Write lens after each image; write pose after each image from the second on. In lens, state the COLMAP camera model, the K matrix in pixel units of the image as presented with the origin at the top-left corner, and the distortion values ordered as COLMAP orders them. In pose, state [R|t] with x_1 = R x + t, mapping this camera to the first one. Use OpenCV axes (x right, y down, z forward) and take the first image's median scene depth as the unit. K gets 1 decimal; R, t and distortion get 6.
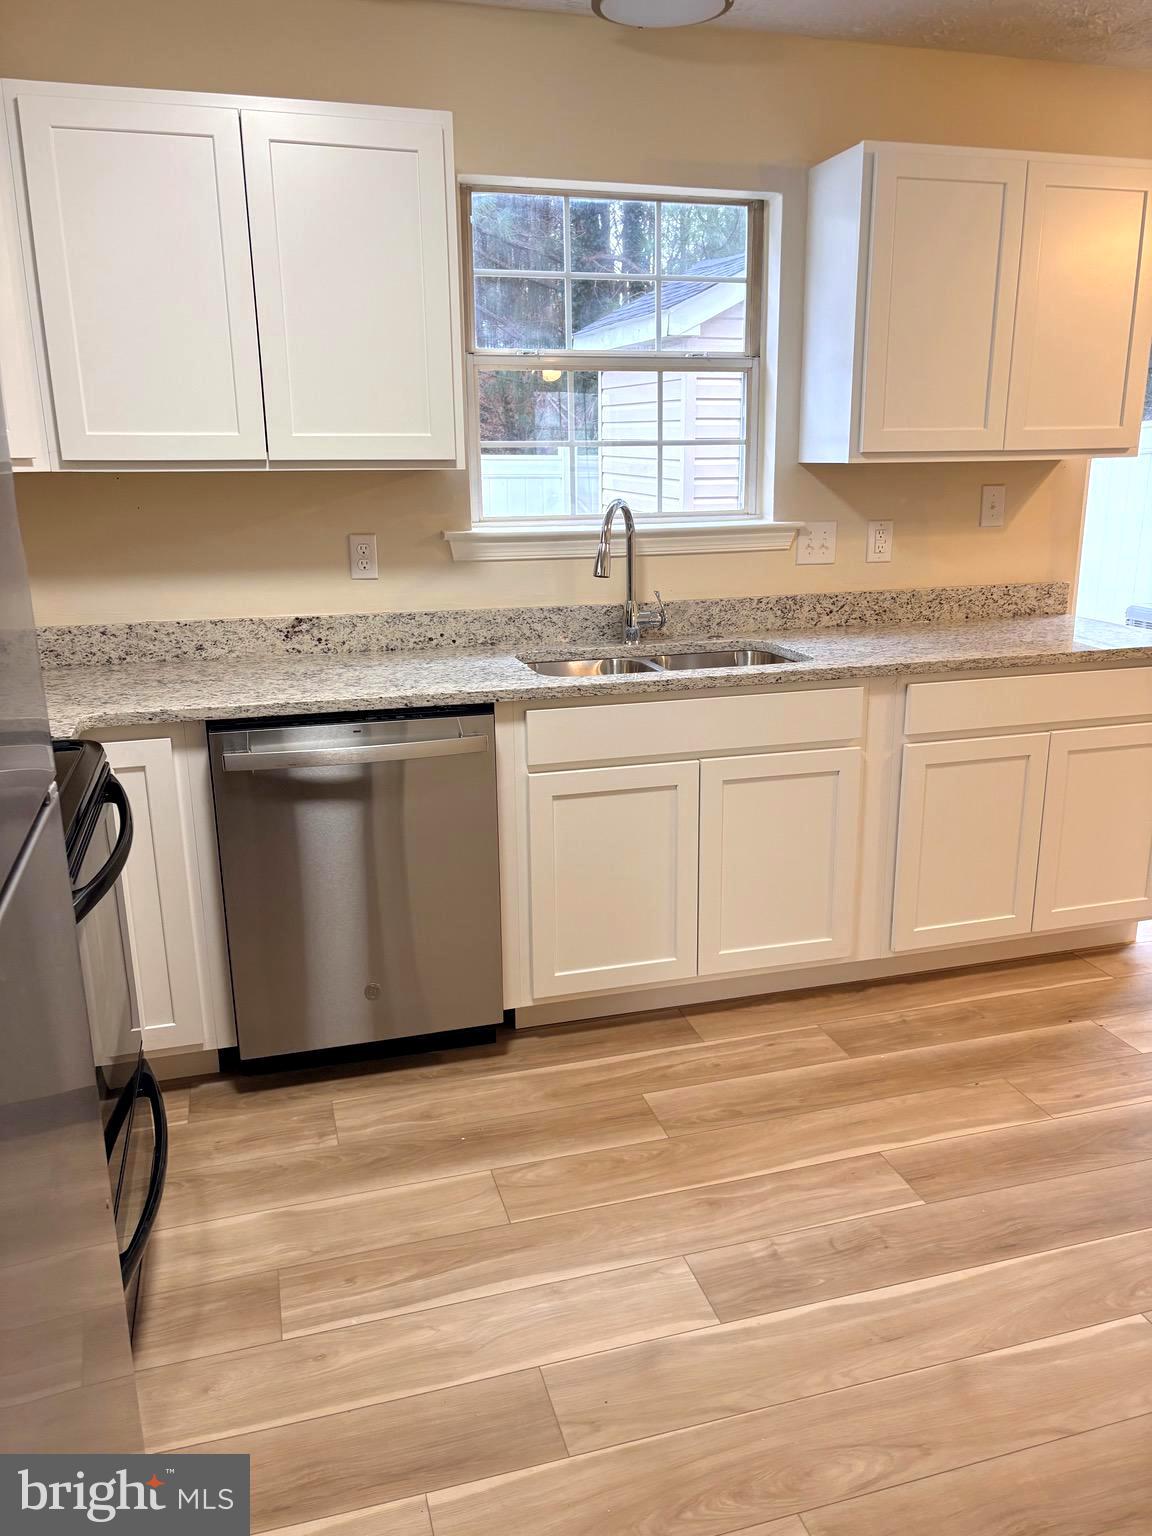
lens RADIAL K [[1158.8, 0, 579.1], [0, 1158.8, 781.0], [0, 0, 1]] dist [0.027964, -0.008615]
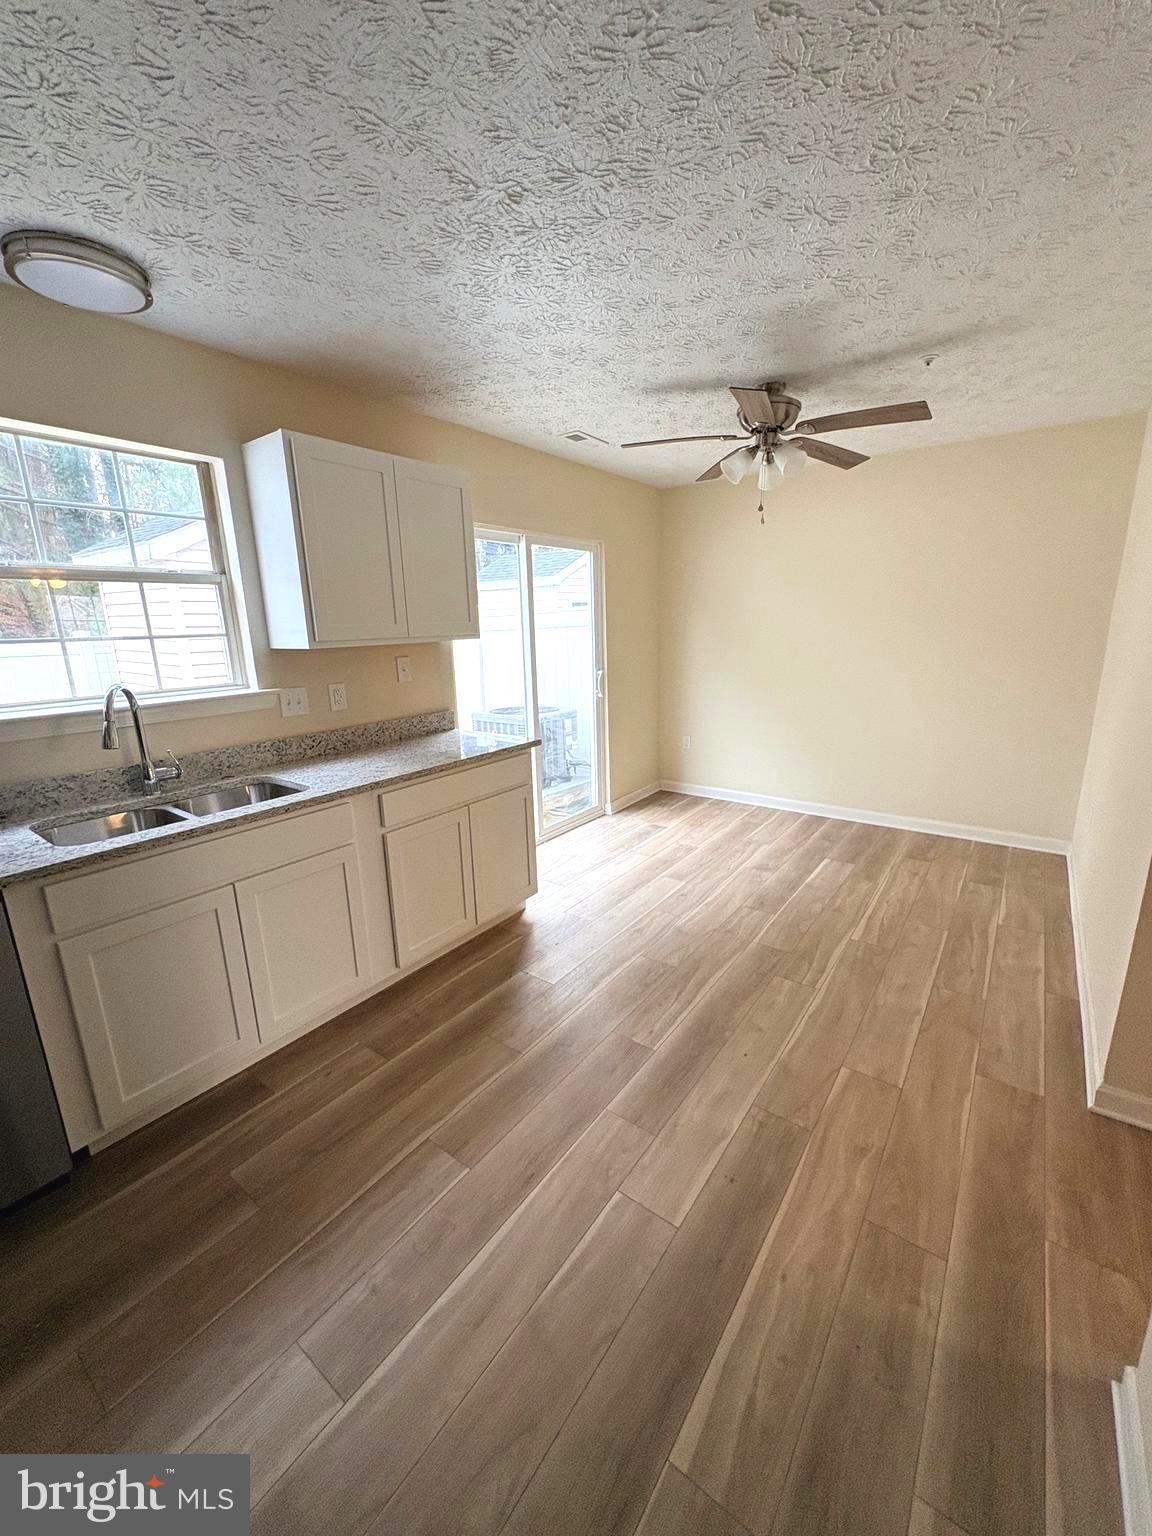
lens RADIAL K [[610.0, 0, 576.0], [0, 610.0, 768.0], [0, 0, 1]] dist [-0.002108, 0.000750]
pose [[0.797191, -0.148978, 0.585058, 0.030167], [0.179206, 0.983791, 0.006327, -0.071504], [-0.576517, 0.099802, 0.810967, 0.205804]]
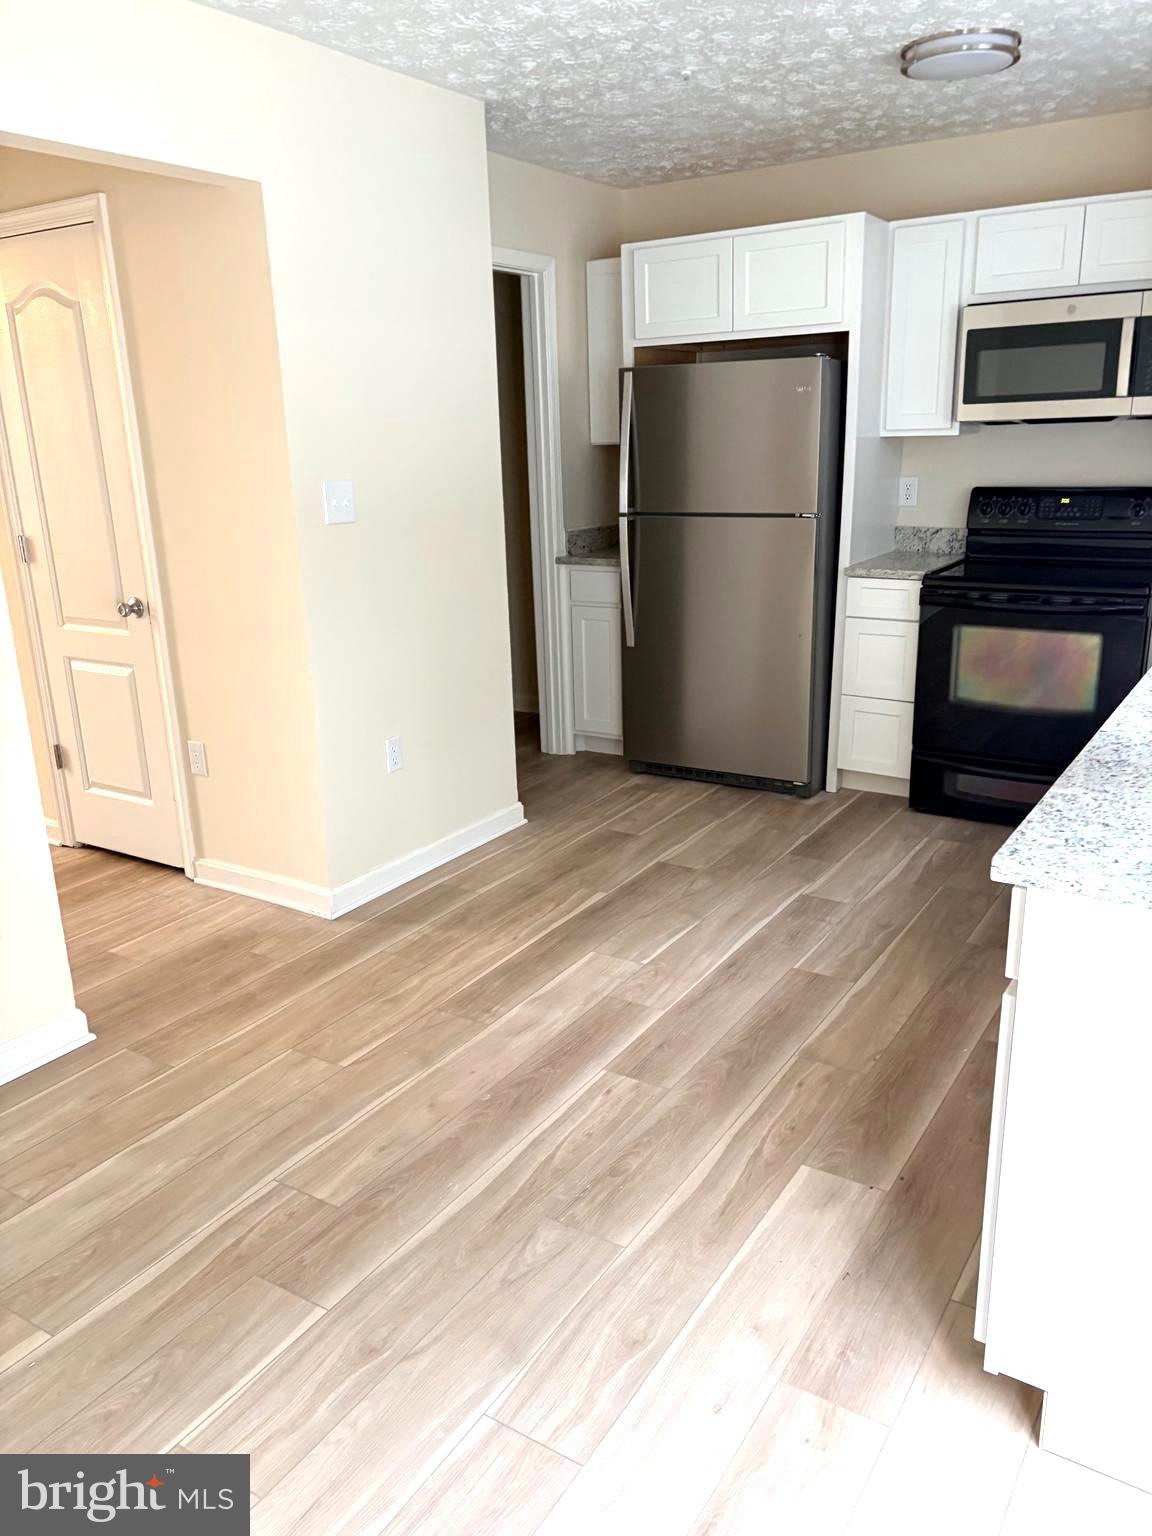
lens RADIAL K [[1158.8, 0, 579.1], [0, 1158.8, 781.0], [0, 0, 1]] dist [0.027964, -0.008615]
pose [[-0.752548, 0.218862, -0.621104, 0.973822], [-0.148952, 0.862144, 0.484273, -0.353102], [0.641471, 0.456953, -0.616205, 1.178738]]
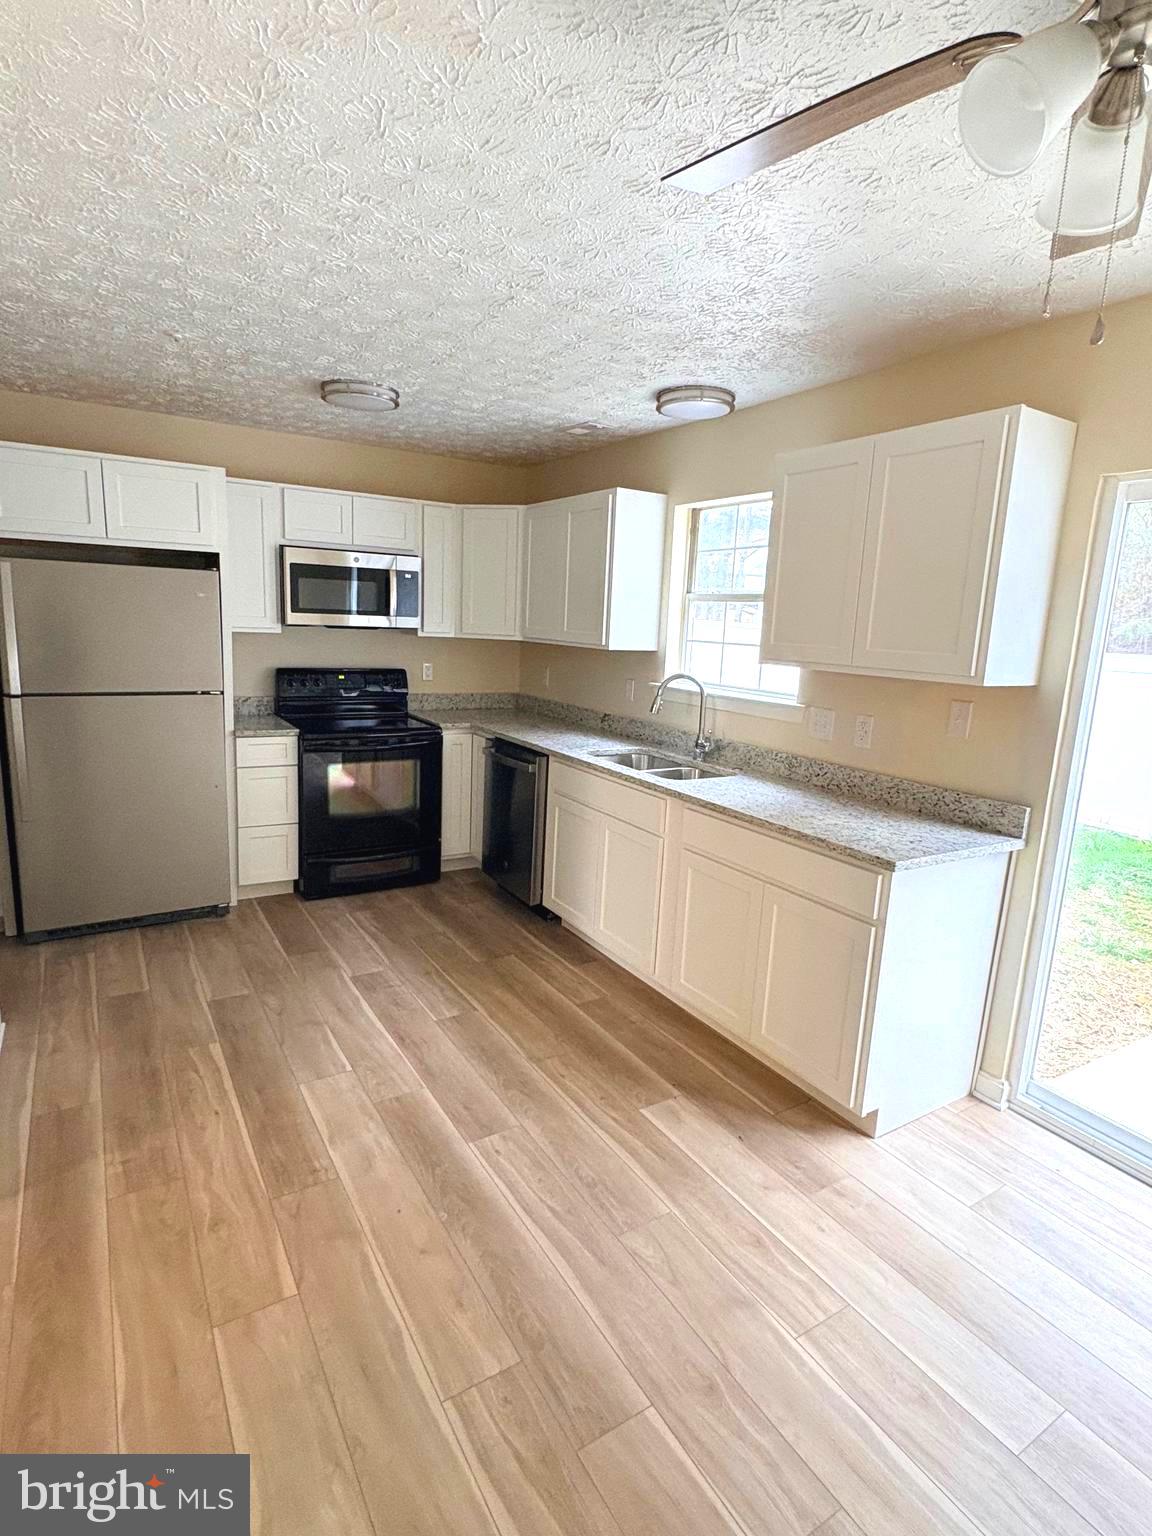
lens RADIAL K [[795.5, 0, 580.7], [0, 795.5, 770.1], [0, 0, 1]] dist [0.000147, 0.000471]
pose [[0.265247, 0.201973, -0.942789, 1.127991], [-0.308010, 0.944328, 0.115646, -0.192907], [0.913660, 0.259713, 0.312690, 0.514569]]
